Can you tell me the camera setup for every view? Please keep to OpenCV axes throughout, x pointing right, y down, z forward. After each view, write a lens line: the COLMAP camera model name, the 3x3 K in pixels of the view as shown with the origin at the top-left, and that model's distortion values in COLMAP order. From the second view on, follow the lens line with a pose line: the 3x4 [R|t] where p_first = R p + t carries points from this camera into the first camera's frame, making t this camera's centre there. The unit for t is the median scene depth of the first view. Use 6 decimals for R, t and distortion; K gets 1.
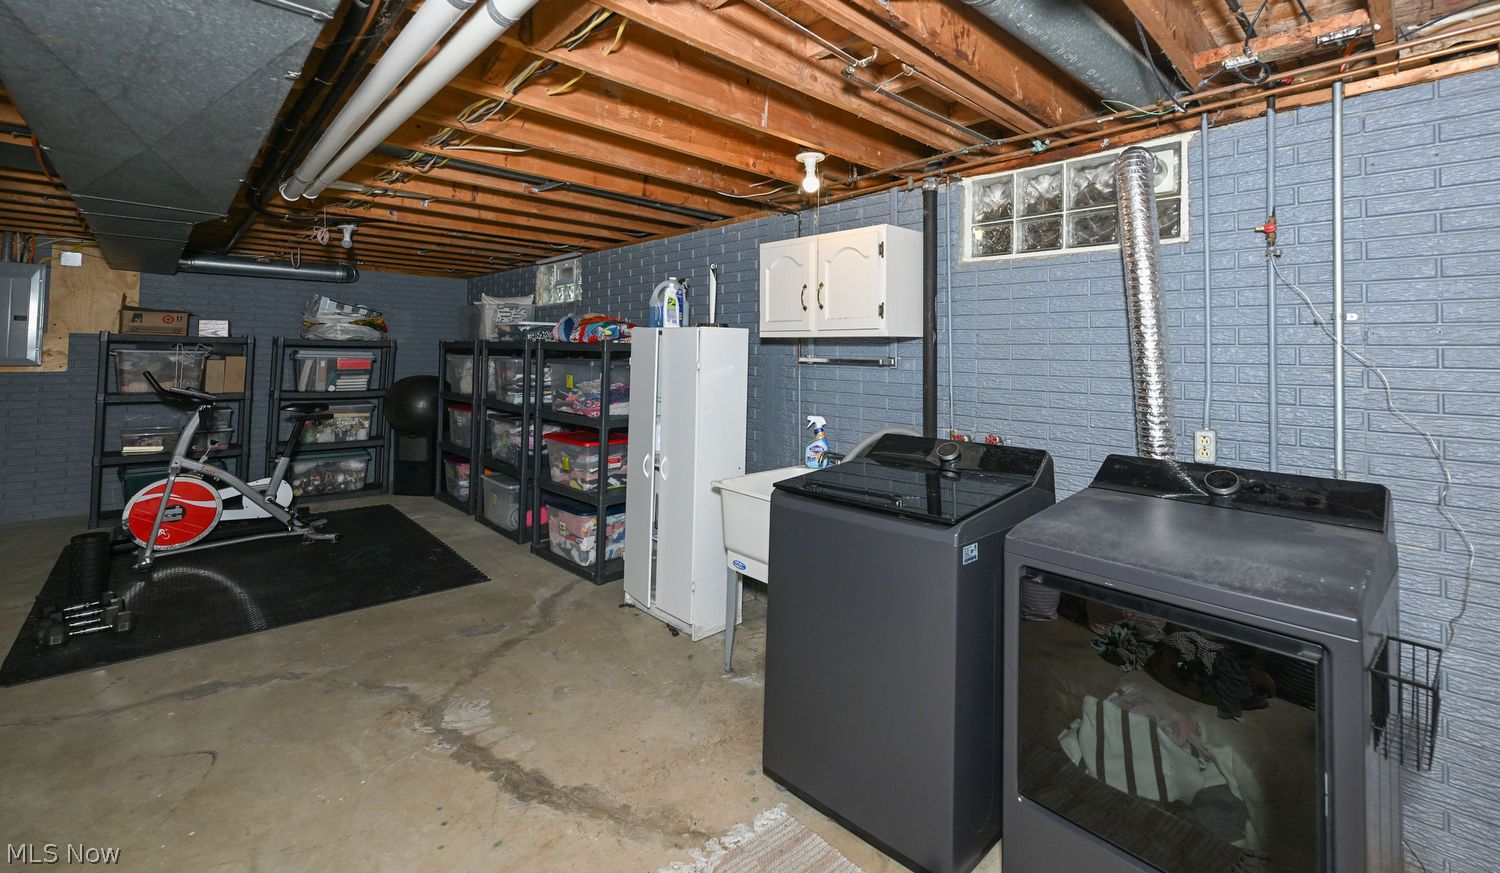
lens RADIAL K [[629.6, 0, 755.3], [0, 629.6, 337.2], [0, 0, 1]] dist [0.001280, 0.000213]
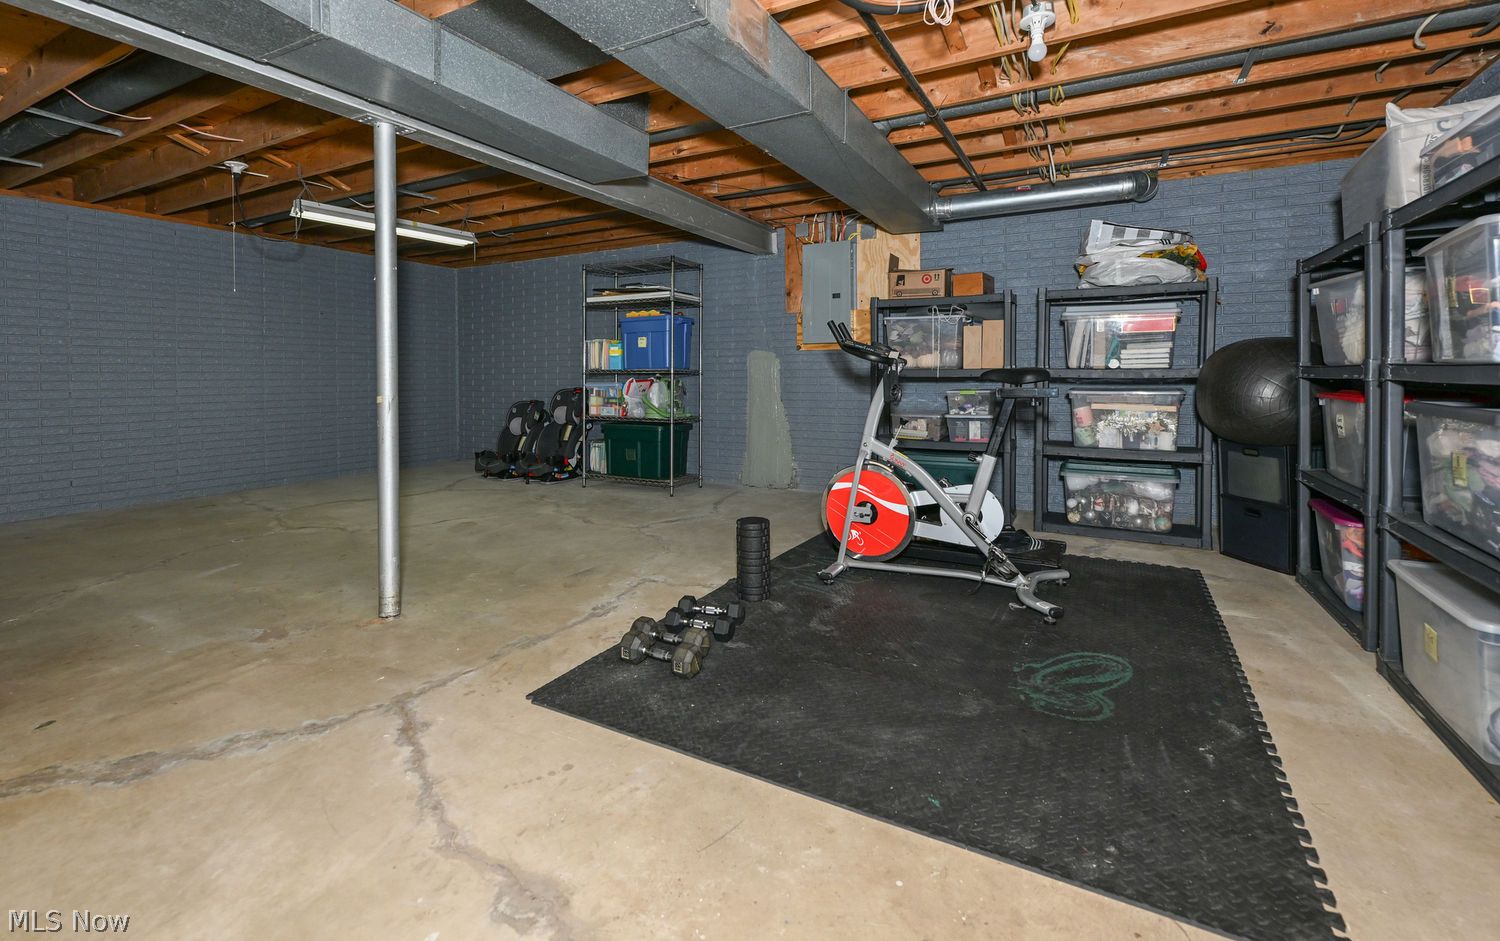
lens RADIAL K [[685.7, 0, 750.7], [0, 685.7, 379.5], [0, 0, 1]] dist [-0.001274, -0.000293]
pose [[0.342642, -0.003570, -0.939459, -0.150177], [0.037231, 0.999259, 0.009782, 0.077095], [0.938728, -0.038328, 0.342521, 0.422616]]
